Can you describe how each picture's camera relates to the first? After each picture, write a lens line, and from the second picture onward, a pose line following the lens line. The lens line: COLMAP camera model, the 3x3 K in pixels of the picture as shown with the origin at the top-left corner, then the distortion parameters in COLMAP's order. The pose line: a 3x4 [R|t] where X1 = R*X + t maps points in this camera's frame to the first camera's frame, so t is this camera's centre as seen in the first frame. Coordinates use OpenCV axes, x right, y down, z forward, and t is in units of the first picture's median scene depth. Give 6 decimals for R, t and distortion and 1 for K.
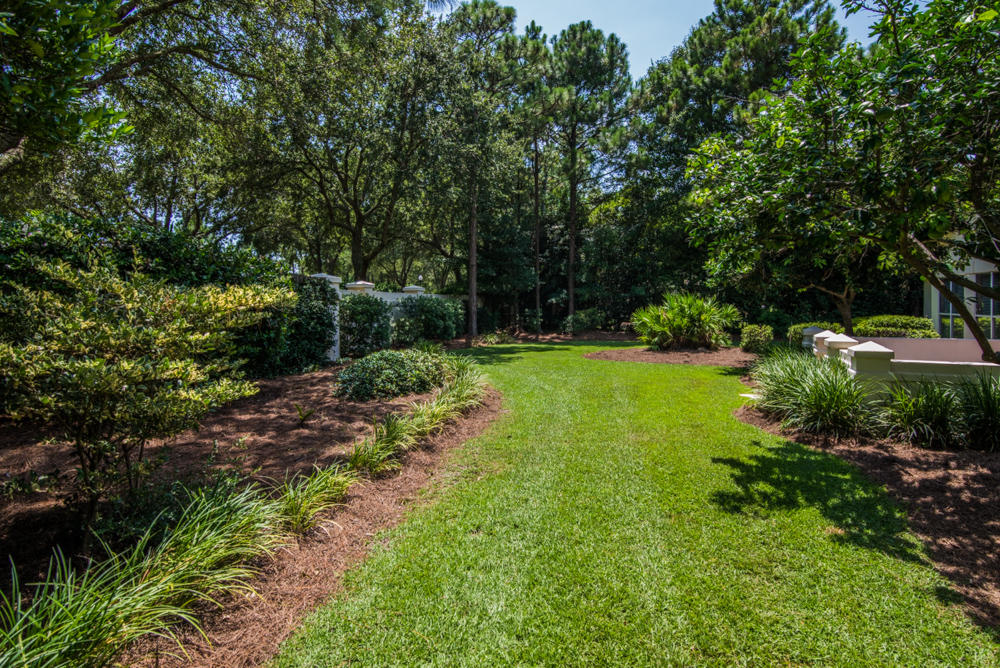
lens RADIAL K [[607.5, 0, 500.0], [0, 607.5, 334.0], [0, 0, 1]] dist [-0.000460, 0.000218]
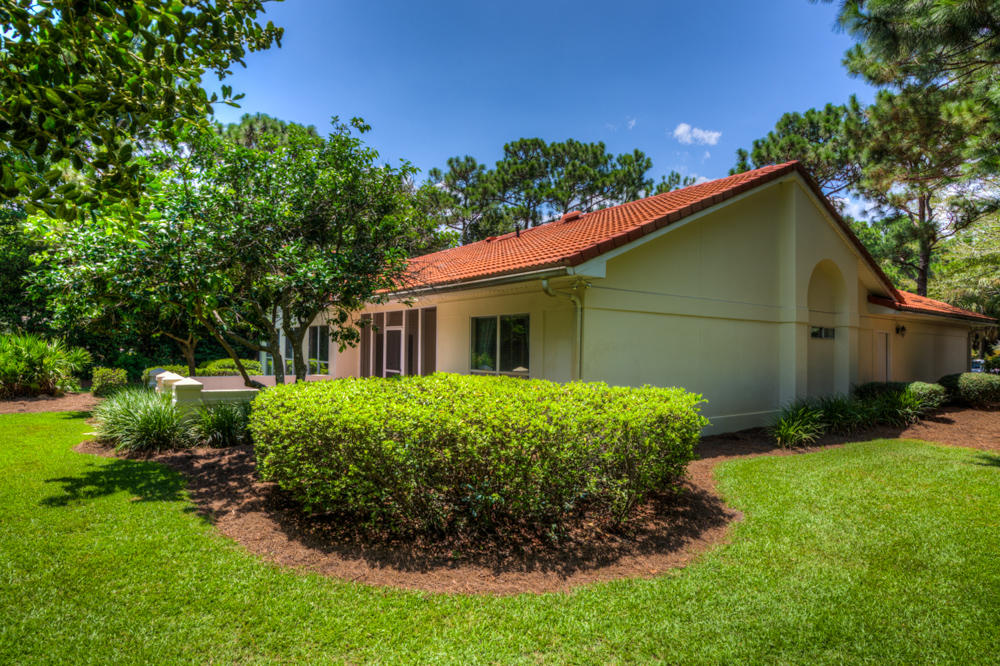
lens RADIAL K [[591.3, 0, 500.0], [0, 591.3, 333.0], [0, 0, 1]] dist [0.002059, -0.001910]
pose [[0.561565, 0.038056, 0.826557, -0.097647], [0.024185, 0.997760, -0.062369, 0.012489], [-0.827079, 0.055015, 0.559386, -0.331856]]
